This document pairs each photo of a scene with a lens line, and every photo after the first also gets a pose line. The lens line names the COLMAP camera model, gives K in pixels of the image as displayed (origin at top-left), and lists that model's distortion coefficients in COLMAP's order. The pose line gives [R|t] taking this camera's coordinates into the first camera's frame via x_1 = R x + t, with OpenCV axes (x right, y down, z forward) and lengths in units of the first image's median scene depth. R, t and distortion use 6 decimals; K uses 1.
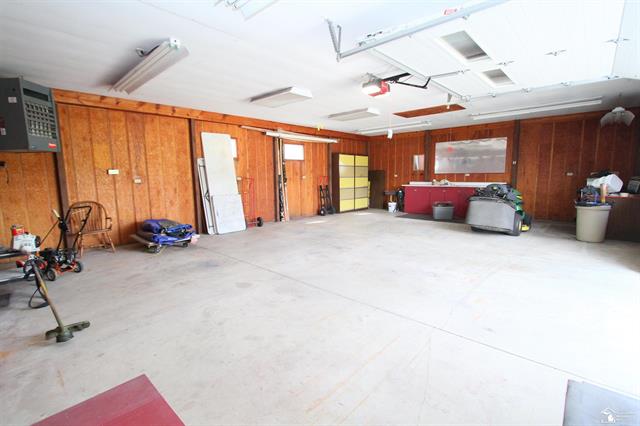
lens RADIAL K [[295.6, 0, 316.8], [0, 295.6, 215.6], [0, 0, 1]] dist [-0.013229, 0.000269]
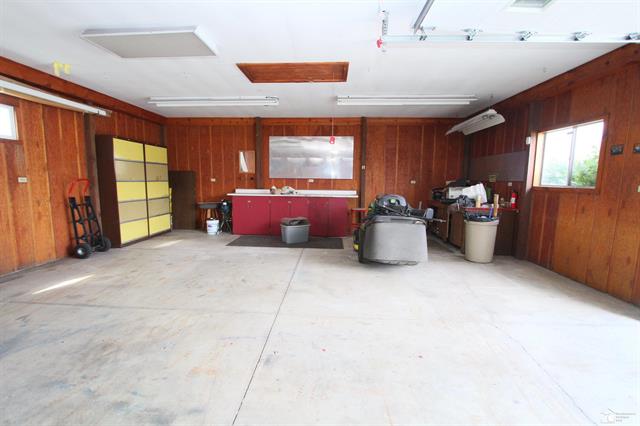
lens RADIAL K [[295.6, 0, 316.8], [0, 295.6, 215.6], [0, 0, 1]] dist [-0.013229, 0.000269]
pose [[0.762608, -0.057815, 0.644272, 0.007818], [0.066041, 0.997752, 0.011364, -0.049790], [-0.643481, 0.033882, 0.764712, 0.363201]]
